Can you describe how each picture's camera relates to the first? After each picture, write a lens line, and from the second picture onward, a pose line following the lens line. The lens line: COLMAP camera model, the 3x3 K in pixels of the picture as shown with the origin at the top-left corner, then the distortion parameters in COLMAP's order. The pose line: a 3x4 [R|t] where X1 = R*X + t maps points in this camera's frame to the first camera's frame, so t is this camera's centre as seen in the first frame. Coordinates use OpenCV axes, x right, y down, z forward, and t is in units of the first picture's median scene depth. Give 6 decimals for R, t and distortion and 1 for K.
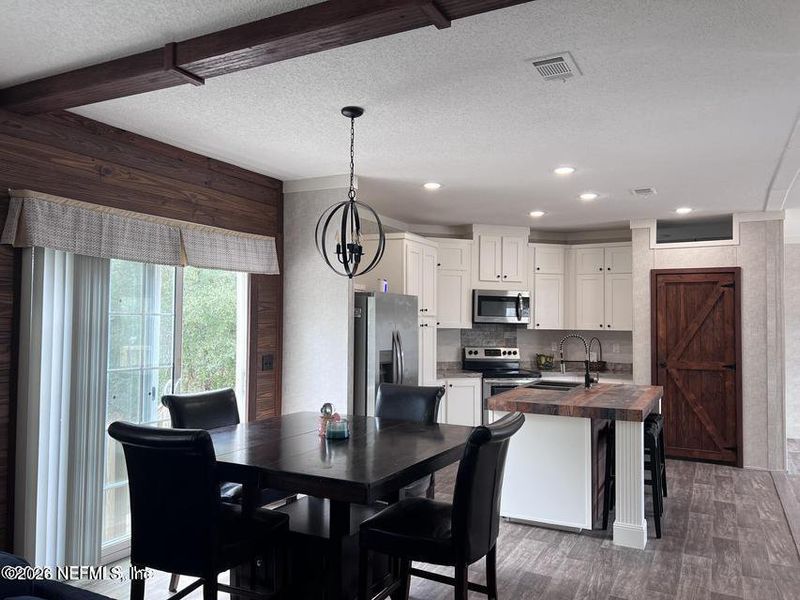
lens RADIAL K [[598.7, 0, 400.0], [0, 598.7, 300.0], [0, 0, 1]] dist [0.045582, -0.035014]
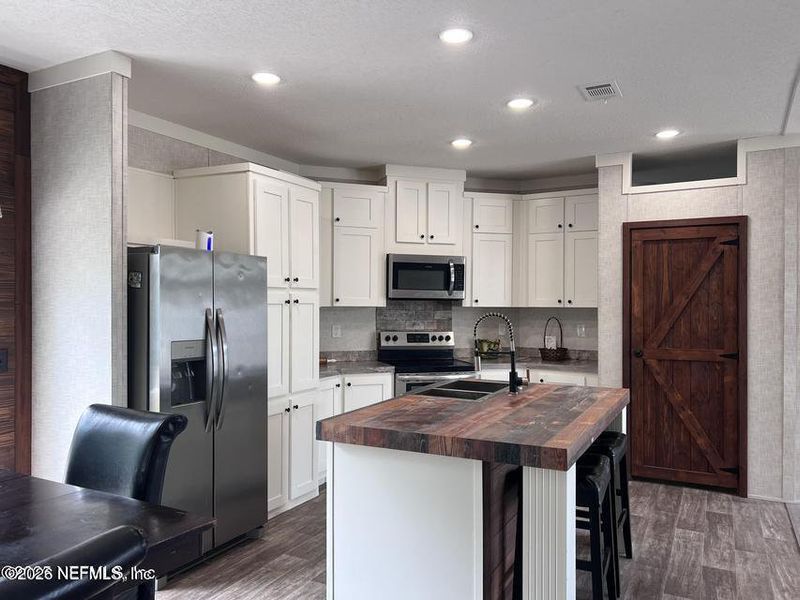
lens RADIAL K [[599.3, 0, 403.6], [0, 599.3, 304.0], [0, 0, 1]] dist [0.082866, -0.088518]
pose [[0.999963, -0.007631, 0.004062, 0.151506], [0.007473, 0.999261, 0.037706, 0.017989], [-0.004347, -0.037674, 0.999281, 0.275346]]
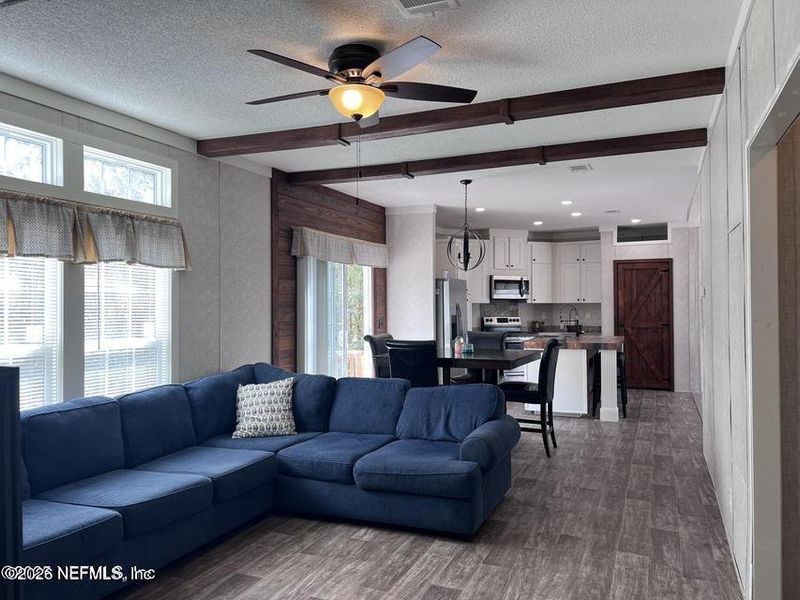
lens RADIAL K [[596.8, 0, 399.7], [0, 596.8, 298.1], [0, 0, 1]] dist [0.077995, -0.075279]
pose [[0.996806, -0.014438, 0.078541, -0.218991], [0.012654, 0.999652, 0.023158, 0.000652], [-0.078848, -0.022090, 0.996642, -0.419626]]
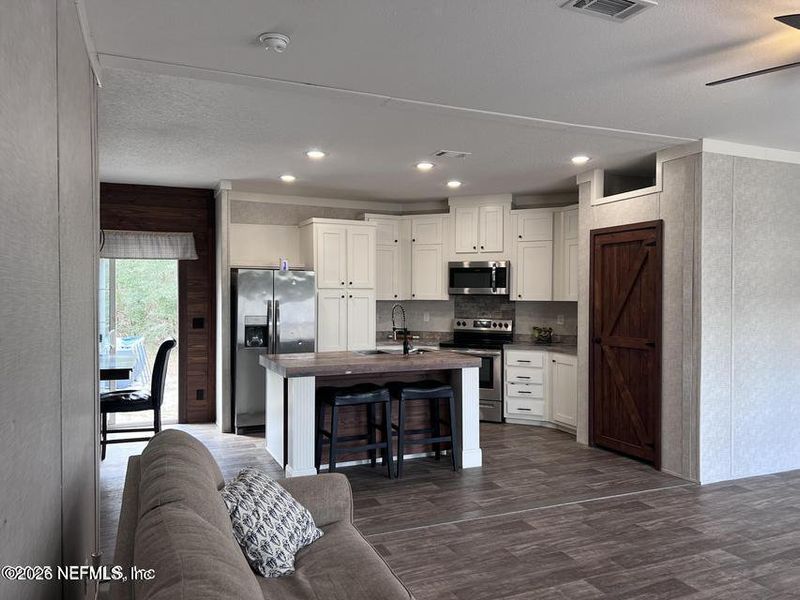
lens RADIAL K [[585.8, 0, 398.2], [0, 585.8, 306.0], [0, 0, 1]] dist [0.066884, -0.083488]
pose [[0.777596, 0.002477, -0.628759, 0.750310], [0.026864, 0.998948, 0.037159, 0.019515], [0.628190, -0.045786, 0.776712, 0.172152]]
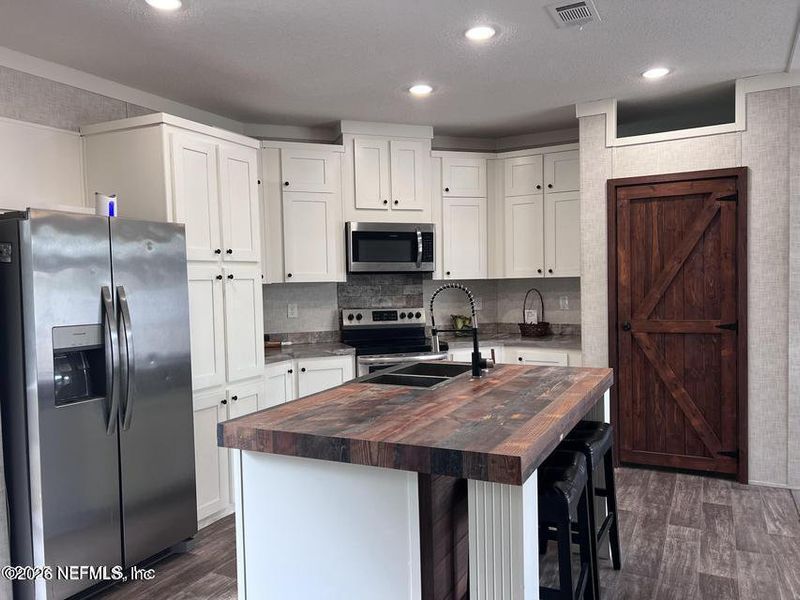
lens RADIAL K [[599.3, 0, 403.6], [0, 599.3, 304.0], [0, 0, 1]] dist [0.082866, -0.088518]
pose [[0.999403, -0.032746, 0.010996, 0.191588], [0.031838, 0.996710, 0.074530, 0.026922], [-0.013401, -0.074136, 0.997158, 0.356805]]
